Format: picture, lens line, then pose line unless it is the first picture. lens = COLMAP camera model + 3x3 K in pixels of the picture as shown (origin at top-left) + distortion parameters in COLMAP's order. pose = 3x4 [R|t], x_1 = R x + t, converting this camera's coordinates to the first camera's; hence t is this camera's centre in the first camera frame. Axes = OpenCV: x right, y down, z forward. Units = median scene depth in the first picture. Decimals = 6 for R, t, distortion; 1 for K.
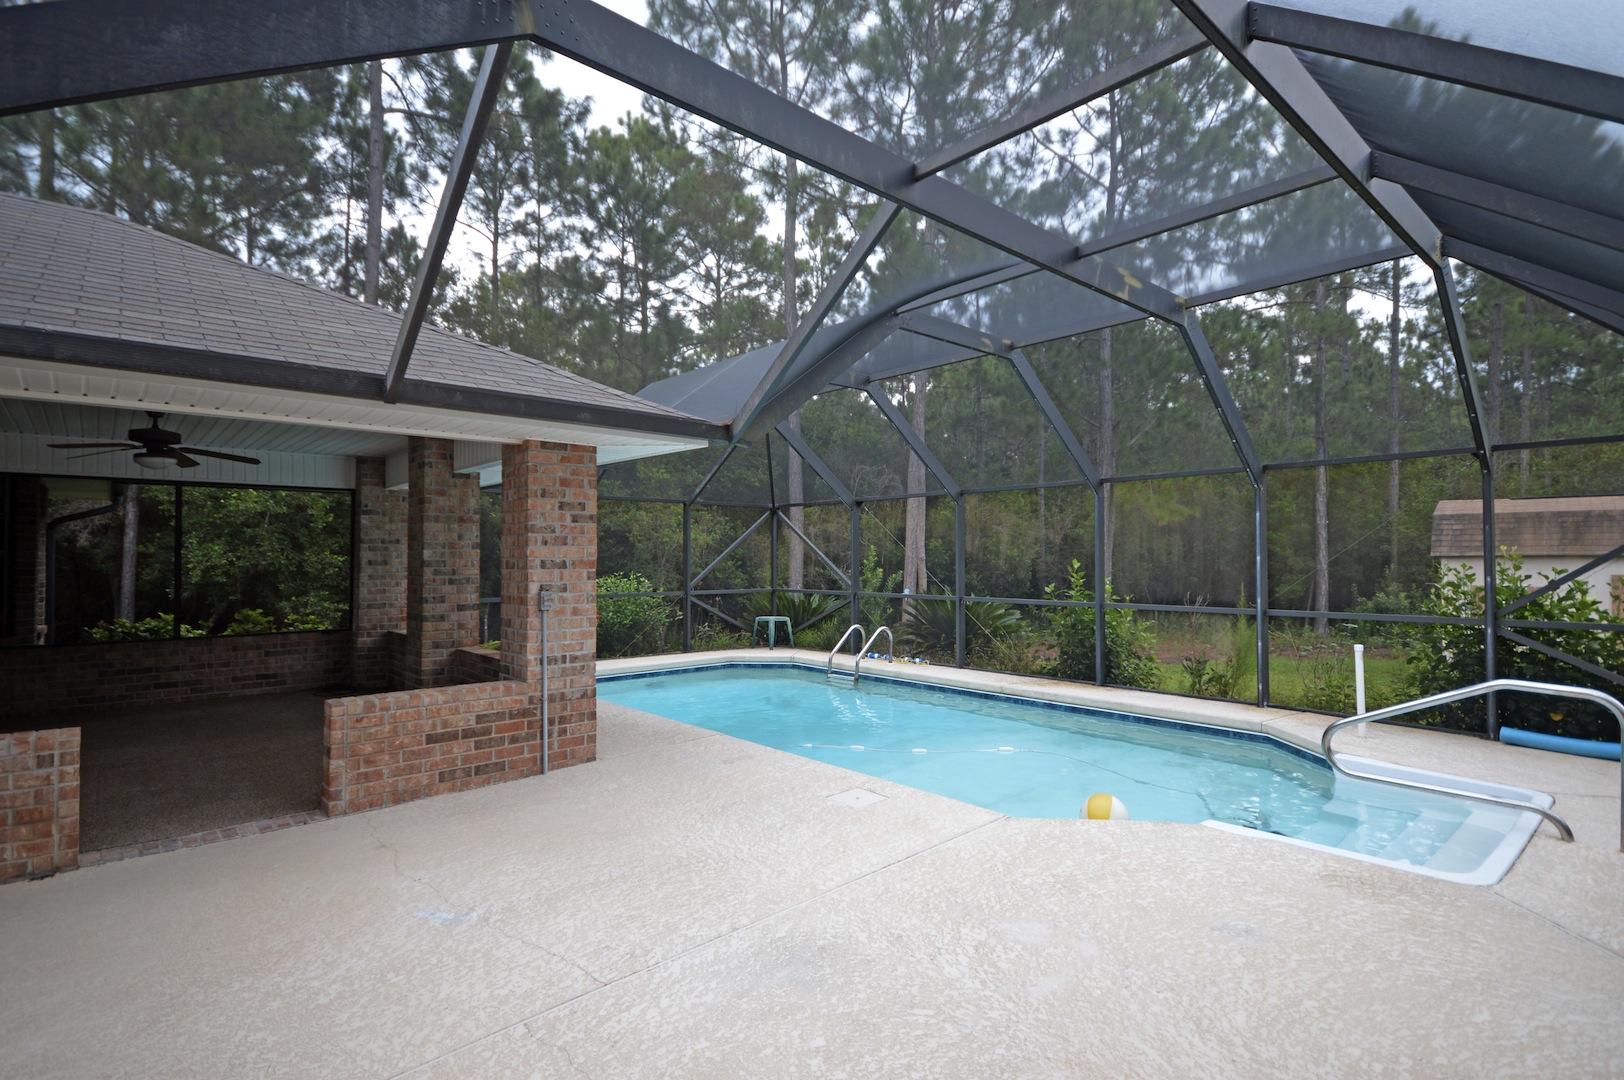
lens RADIAL K [[798.2, 0, 841.8], [0, 798.2, 515.0], [0, 0, 1]] dist [0.052268, -0.018636]
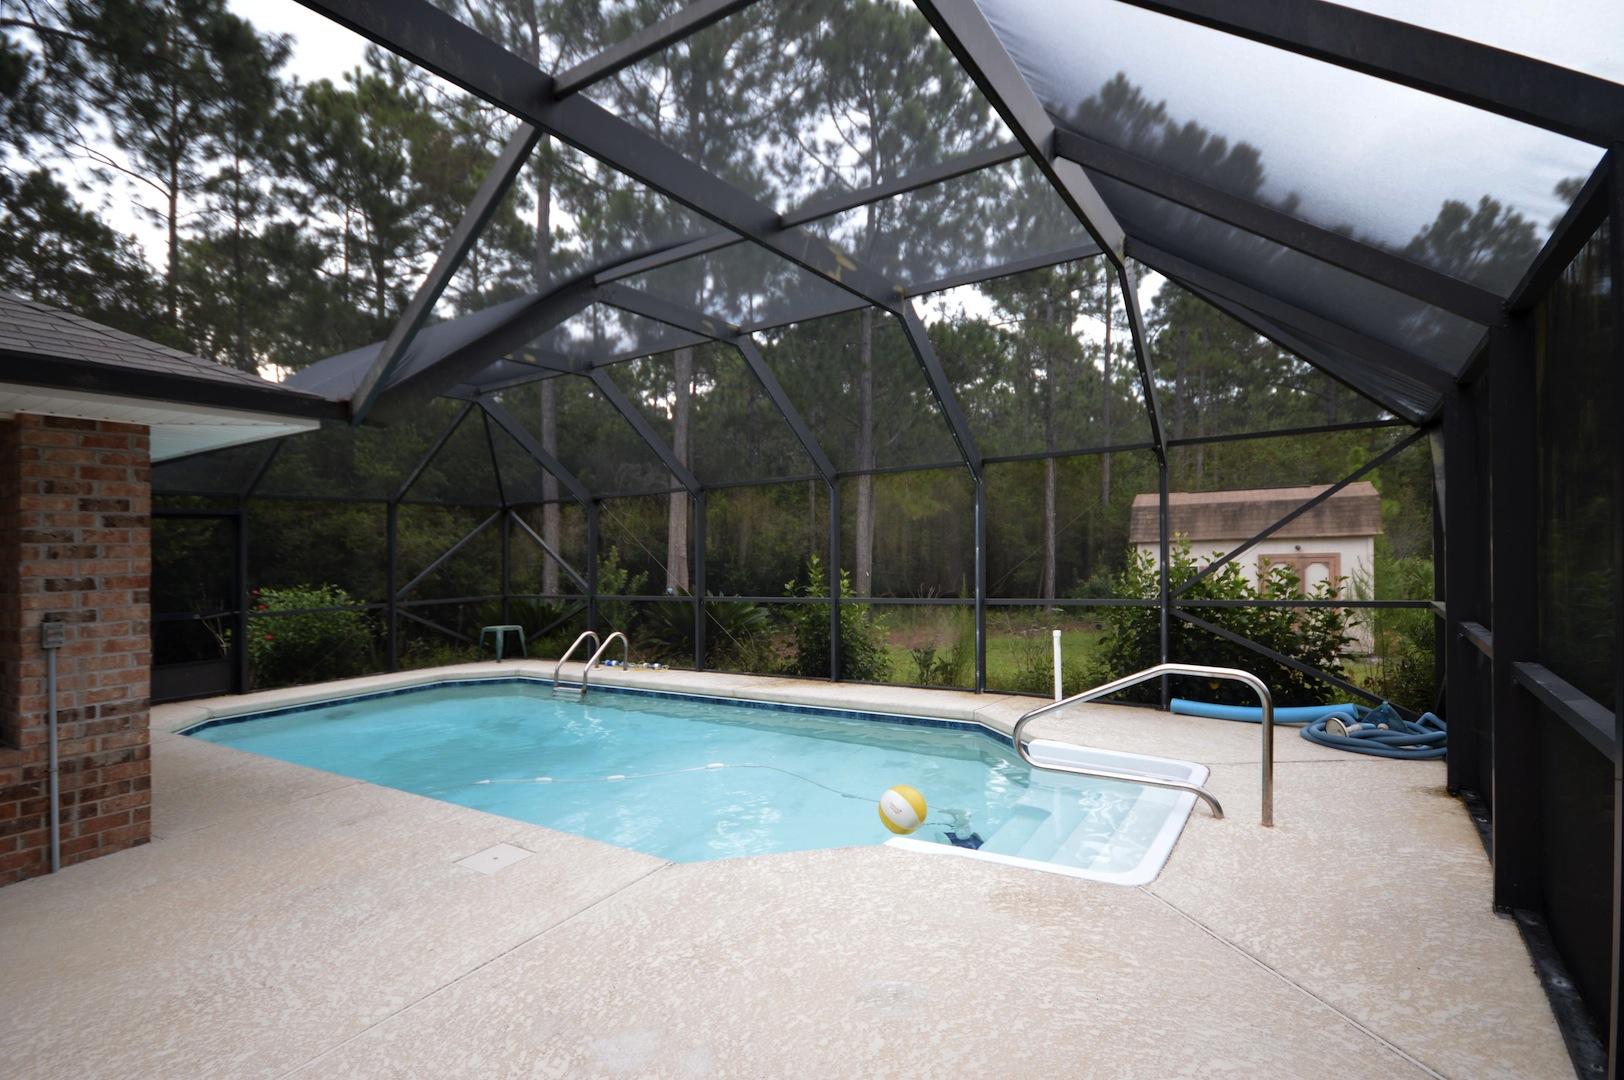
lens RADIAL K [[778.3, 0, 812.0], [0, 778.3, 540.0], [0, 0, 1]] dist [0.033951, 0.000593]
pose [[0.972318, -0.022237, 0.232603, 0.069626], [0.014279, 0.999255, 0.035844, 0.002237], [-0.233227, -0.031530, 0.971911, 0.072108]]
